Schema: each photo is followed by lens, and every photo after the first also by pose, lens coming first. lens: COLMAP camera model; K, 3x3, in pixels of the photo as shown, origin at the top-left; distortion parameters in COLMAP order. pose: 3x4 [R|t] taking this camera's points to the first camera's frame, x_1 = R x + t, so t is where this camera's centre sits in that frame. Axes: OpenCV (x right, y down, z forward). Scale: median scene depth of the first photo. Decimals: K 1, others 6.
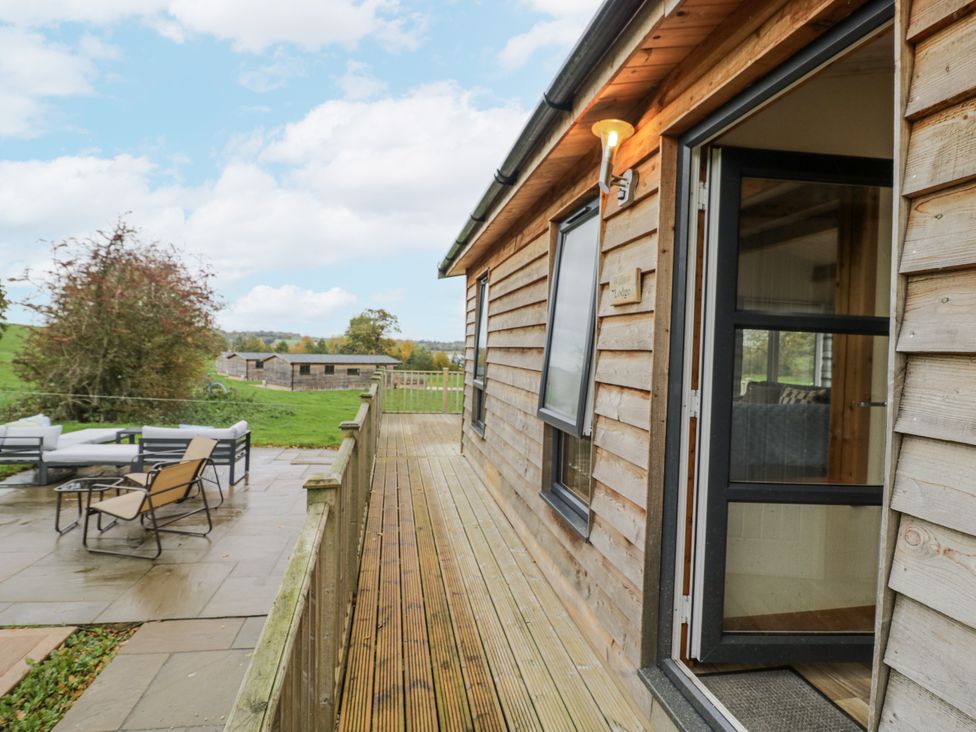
lens RADIAL K [[506.1, 0, 485.2], [0, 506.1, 363.8], [0, 0, 1]] dist [-0.000875, -0.013050]
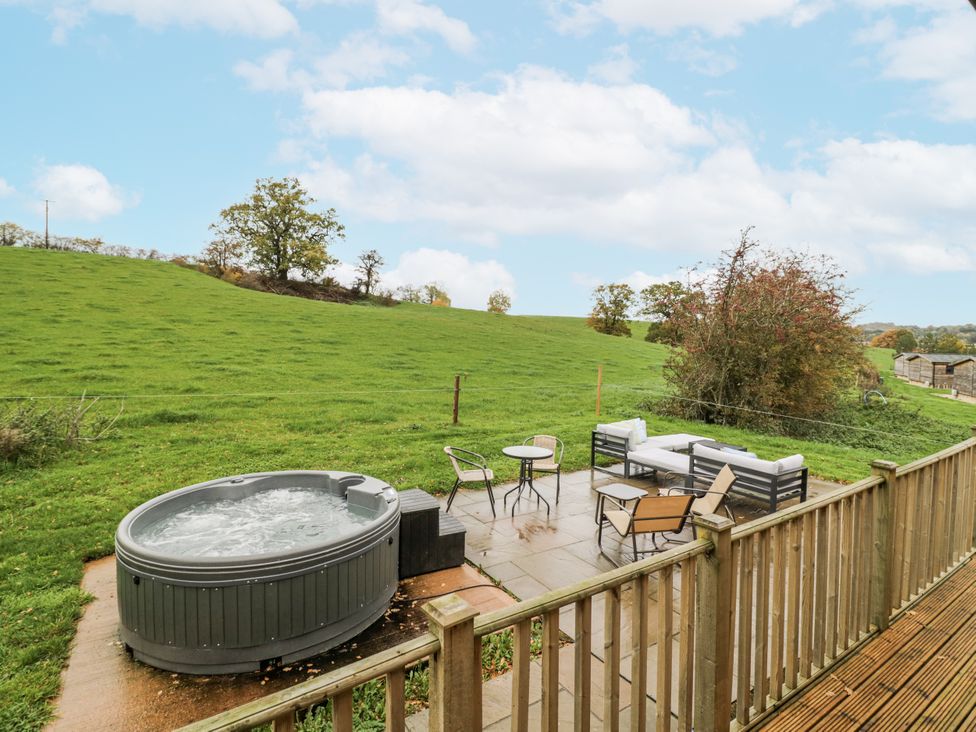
lens RADIAL K [[506.1, 0, 486.6], [0, 506.1, 360.3], [0, 0, 1]] dist [-0.000875, -0.013050]
pose [[0.378855, 0.017389, -0.925293, 0.059317], [-0.022270, 0.999705, 0.009669, -0.023228], [0.925188, 0.016943, 0.379131, 0.100399]]
